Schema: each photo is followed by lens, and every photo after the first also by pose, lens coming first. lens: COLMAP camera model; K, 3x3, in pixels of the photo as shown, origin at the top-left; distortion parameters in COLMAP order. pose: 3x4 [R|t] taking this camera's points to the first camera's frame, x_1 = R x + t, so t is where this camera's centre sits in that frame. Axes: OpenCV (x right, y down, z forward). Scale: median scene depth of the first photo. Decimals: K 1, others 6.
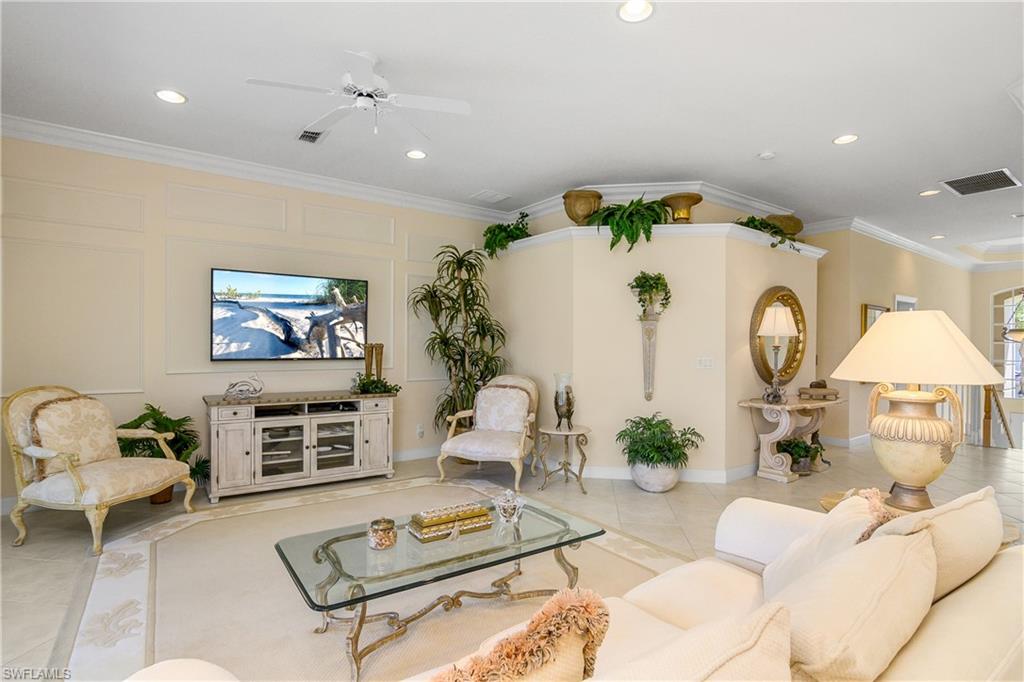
lens RADIAL K [[520.1, 0, 512.0], [0, 520.1, 341.0], [0, 0, 1]] dist [-0.002240, -0.000342]
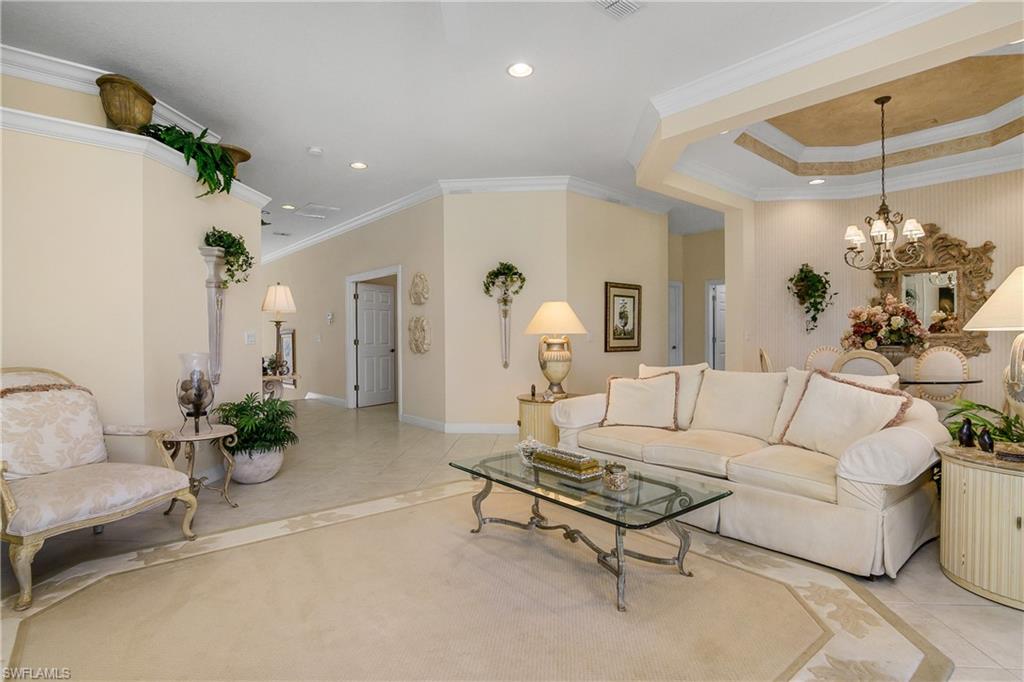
lens RADIAL K [[520.1, 0, 512.0], [0, 520.1, 341.0], [0, 0, 1]] dist [-0.002240, -0.000342]
pose [[-0.074907, -0.009655, 0.997144, -0.625399], [0.002753, 0.999947, 0.009889, 0.039826], [-0.997187, 0.003486, -0.074877, 0.622183]]
